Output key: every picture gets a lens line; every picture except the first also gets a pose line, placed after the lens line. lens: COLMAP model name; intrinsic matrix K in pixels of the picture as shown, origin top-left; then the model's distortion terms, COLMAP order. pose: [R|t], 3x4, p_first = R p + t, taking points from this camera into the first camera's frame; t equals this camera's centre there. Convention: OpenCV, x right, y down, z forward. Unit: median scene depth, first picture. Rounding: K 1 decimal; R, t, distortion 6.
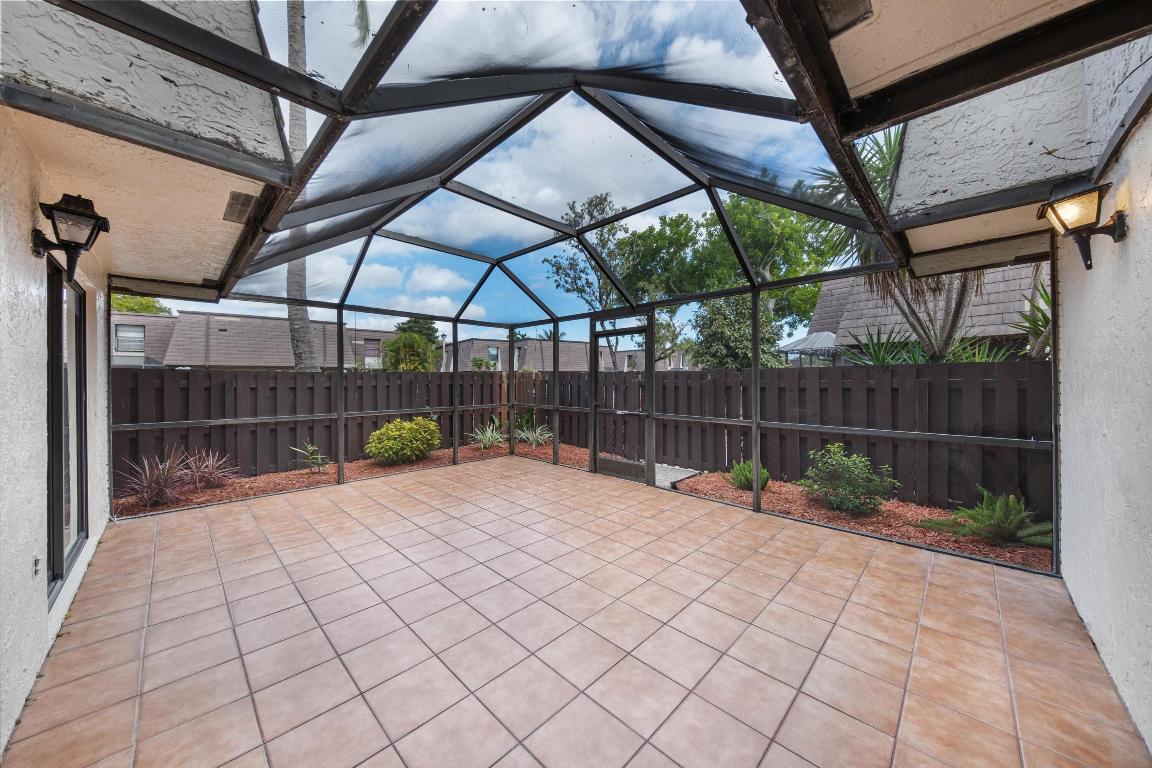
lens RADIAL K [[390.4, 0, 576.7], [0, 390.4, 379.3], [0, 0, 1]] dist [0.001390, -0.000206]
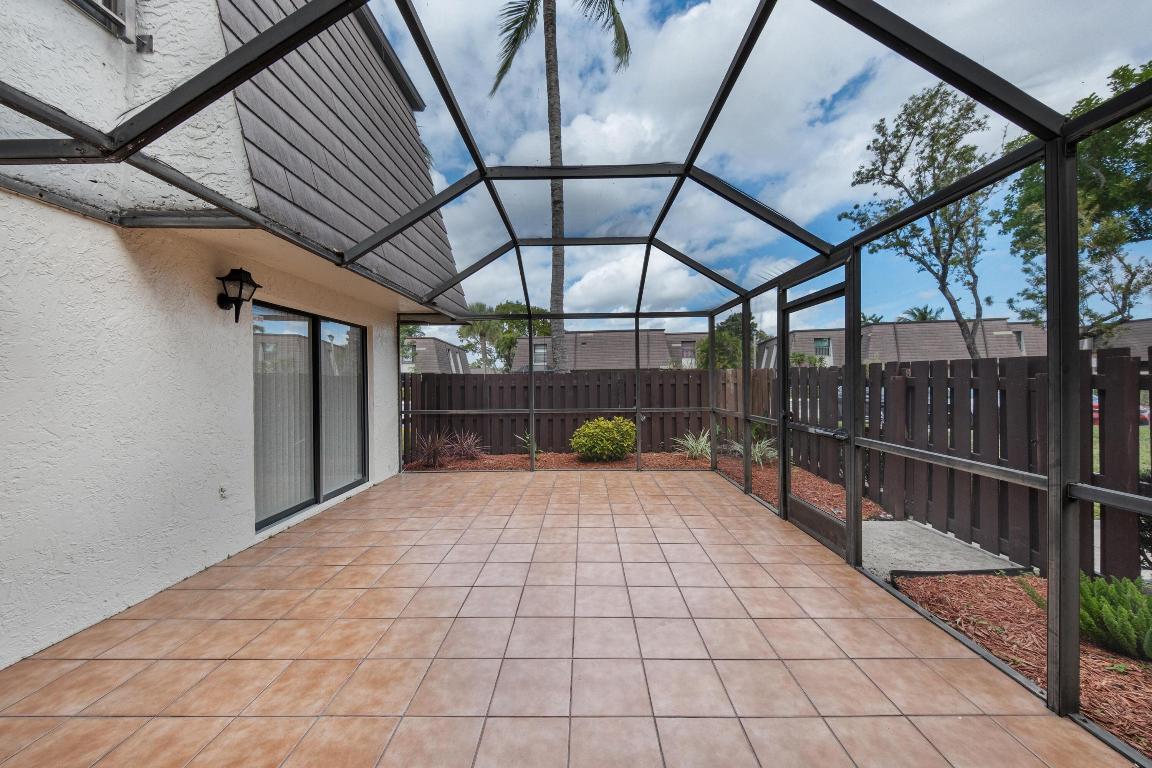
lens RADIAL K [[394.7, 0, 595.8], [0, 394.7, 382.0], [0, 0, 1]] dist [0.043728, -0.018967]
pose [[0.695238, -0.004296, -0.718767, 0.310644], [0.010580, 0.999935, 0.004257, 0.003408], [0.718702, -0.010564, 0.695238, 0.292166]]
